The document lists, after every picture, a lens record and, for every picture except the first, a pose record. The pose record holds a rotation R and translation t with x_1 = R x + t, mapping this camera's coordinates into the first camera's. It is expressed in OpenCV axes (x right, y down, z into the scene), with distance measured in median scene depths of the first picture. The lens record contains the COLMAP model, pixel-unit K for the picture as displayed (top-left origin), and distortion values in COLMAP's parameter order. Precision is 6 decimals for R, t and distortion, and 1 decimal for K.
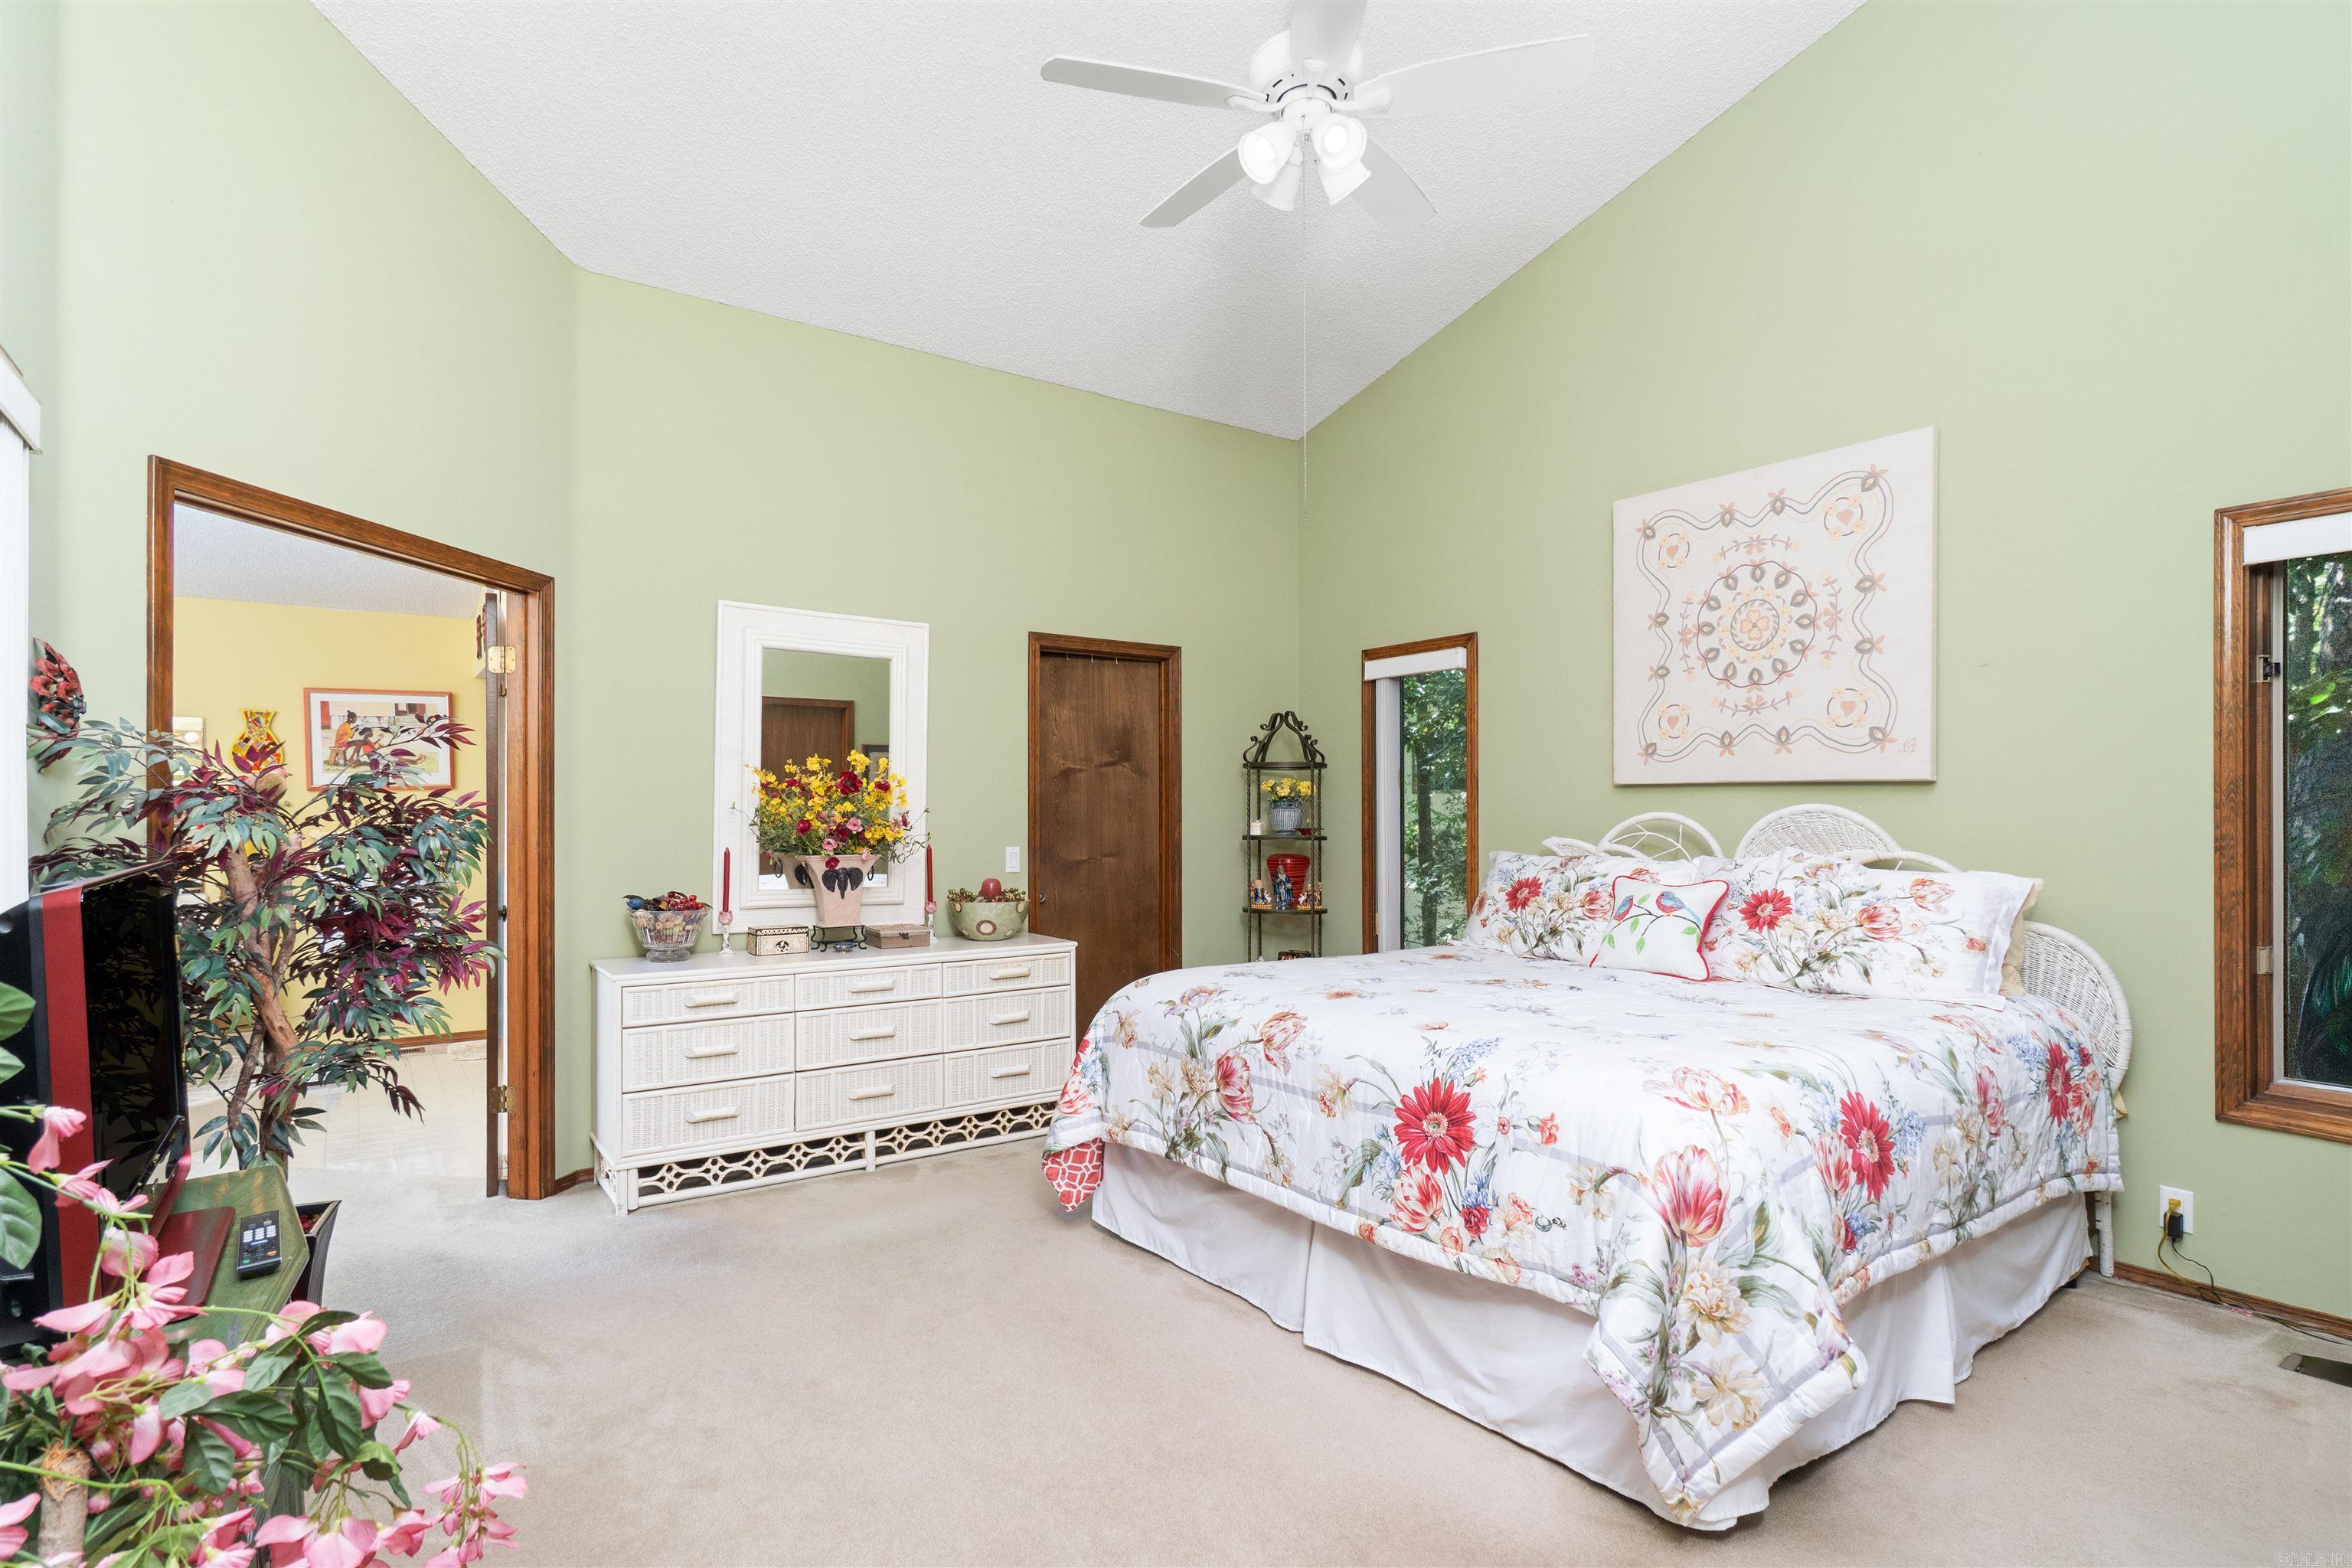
lens RADIAL K [[1150.2, 0, 1196.7], [0, 1150.2, 827.2], [0, 0, 1]] dist [-0.020514, 0.000111]
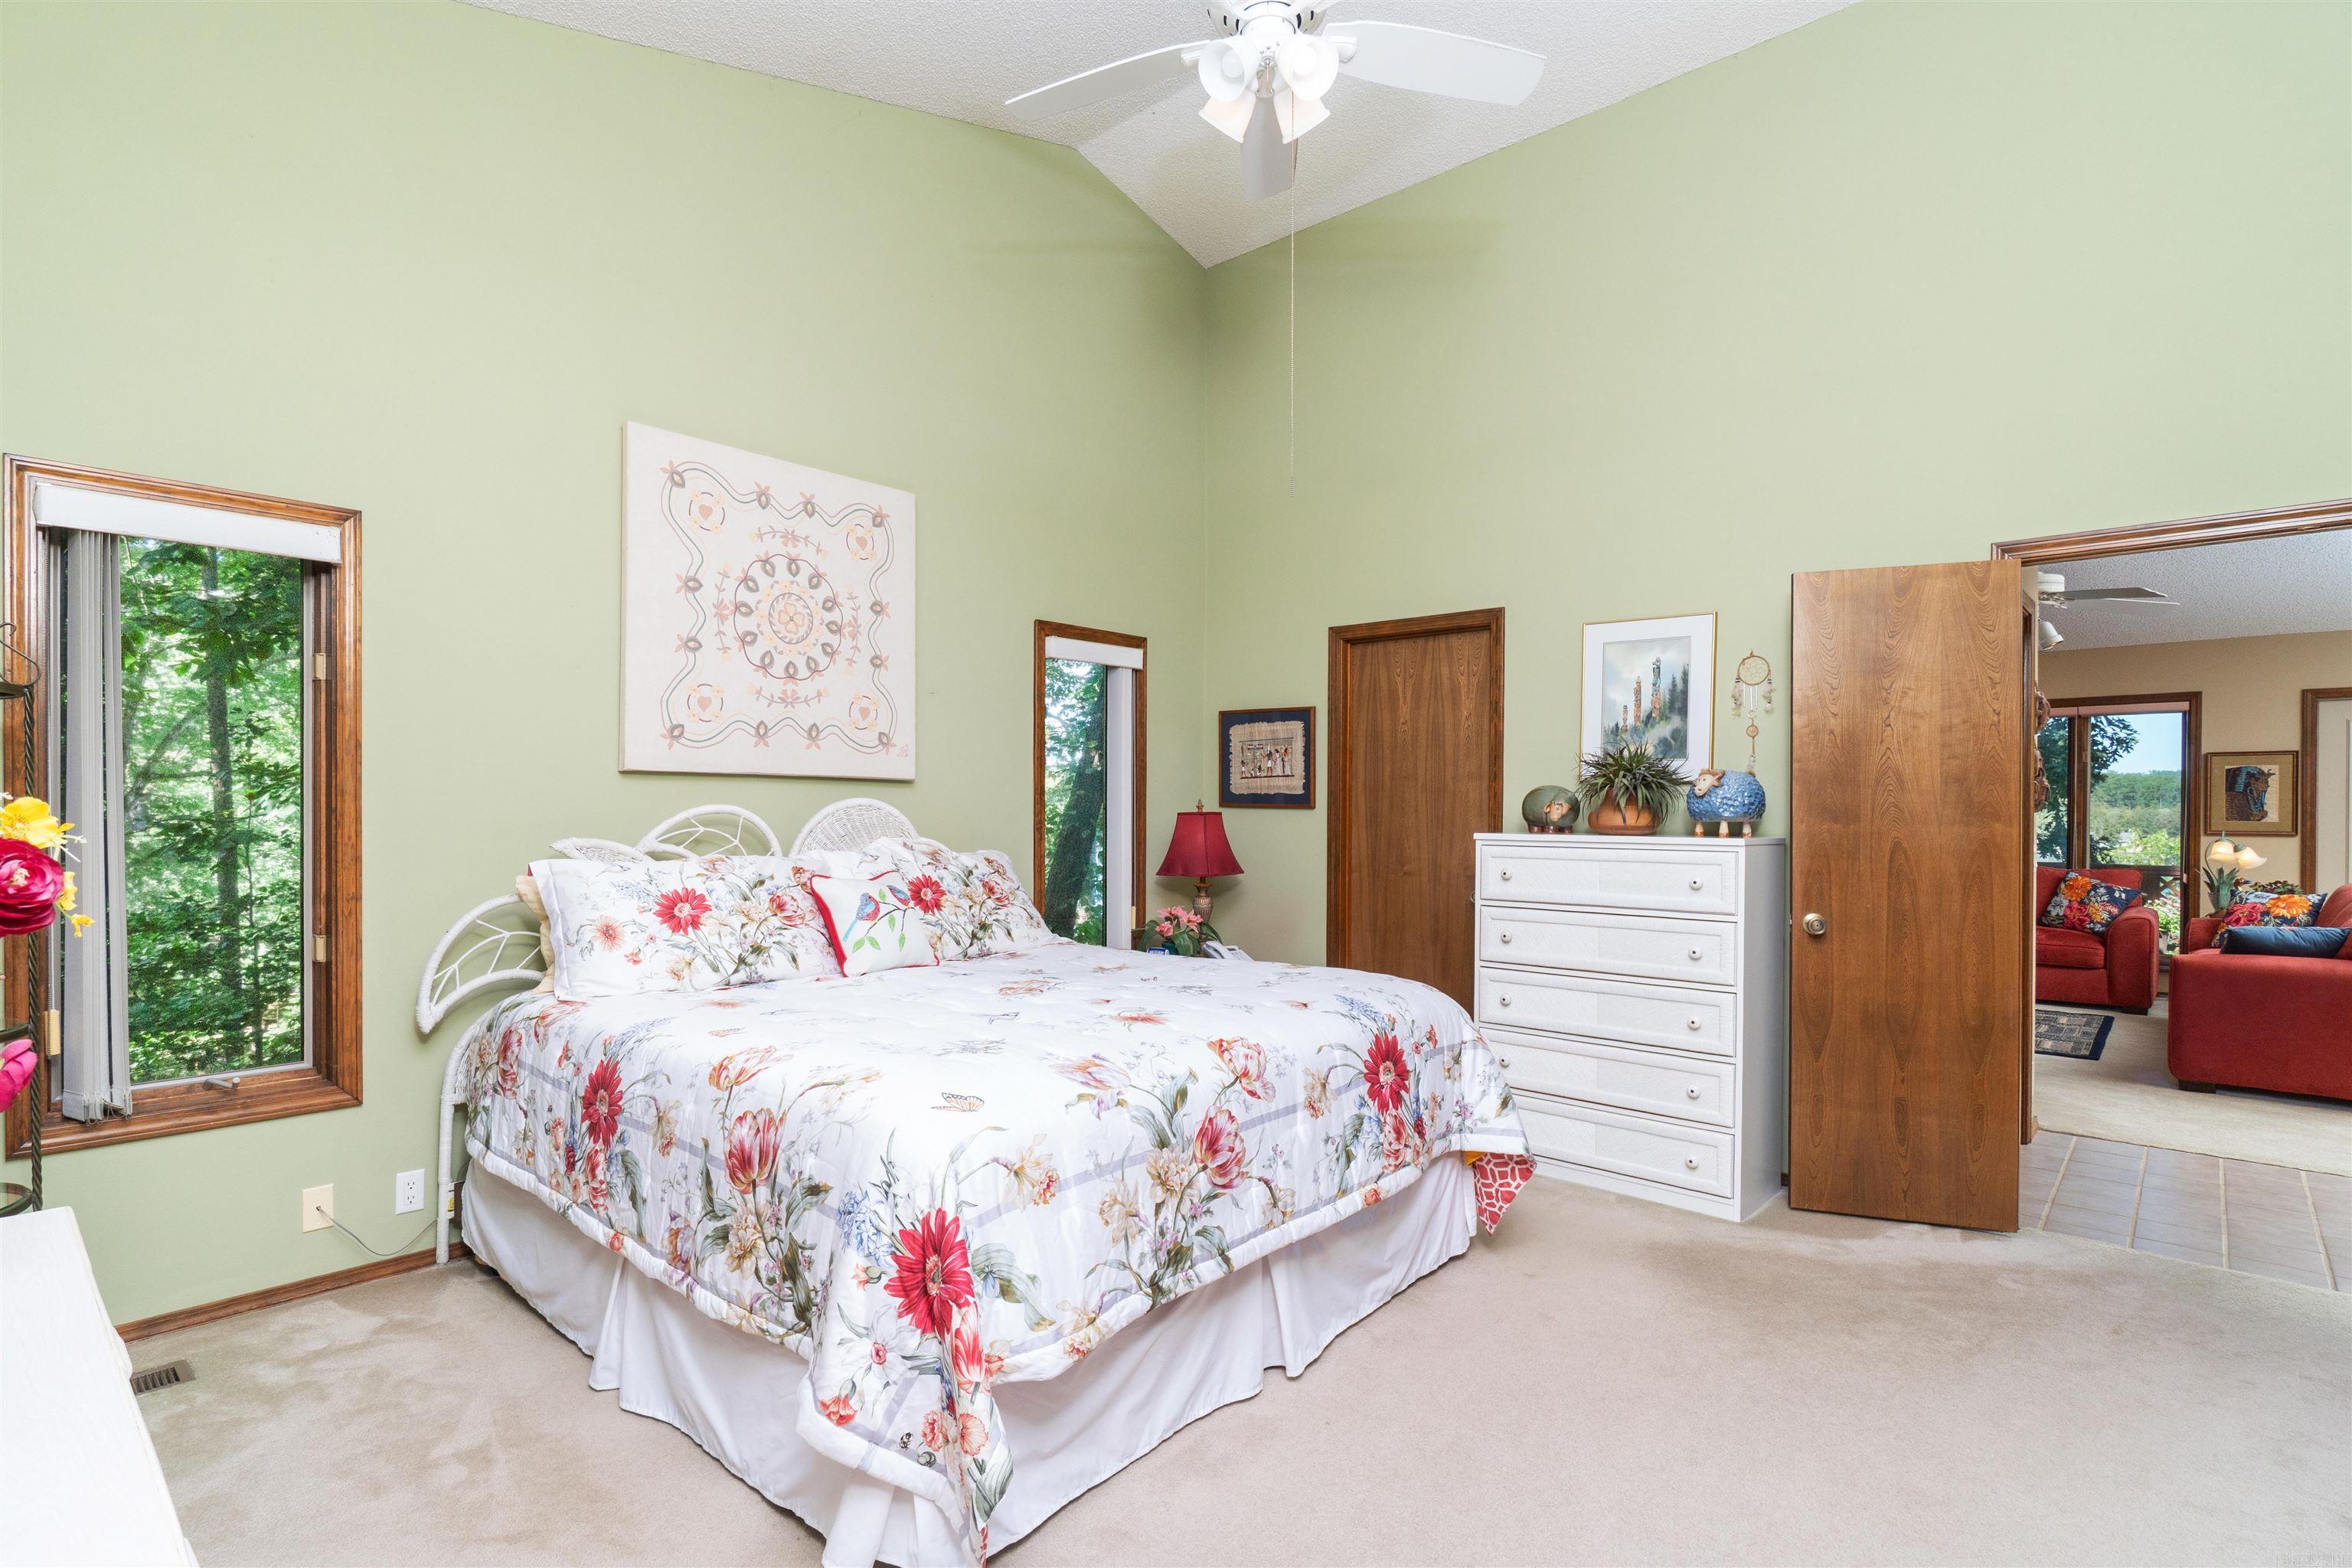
lens RADIAL K [[1150.2, 0, 1187.5], [0, 1150.2, 759.2], [0, 0, 1]] dist [-0.020514, 0.000111]
pose [[-0.216277, 0.039733, 0.975523, -0.571316], [0.006440, 0.999208, -0.039270, -0.013038], [-0.976311, -0.002211, -0.216362, 0.901574]]
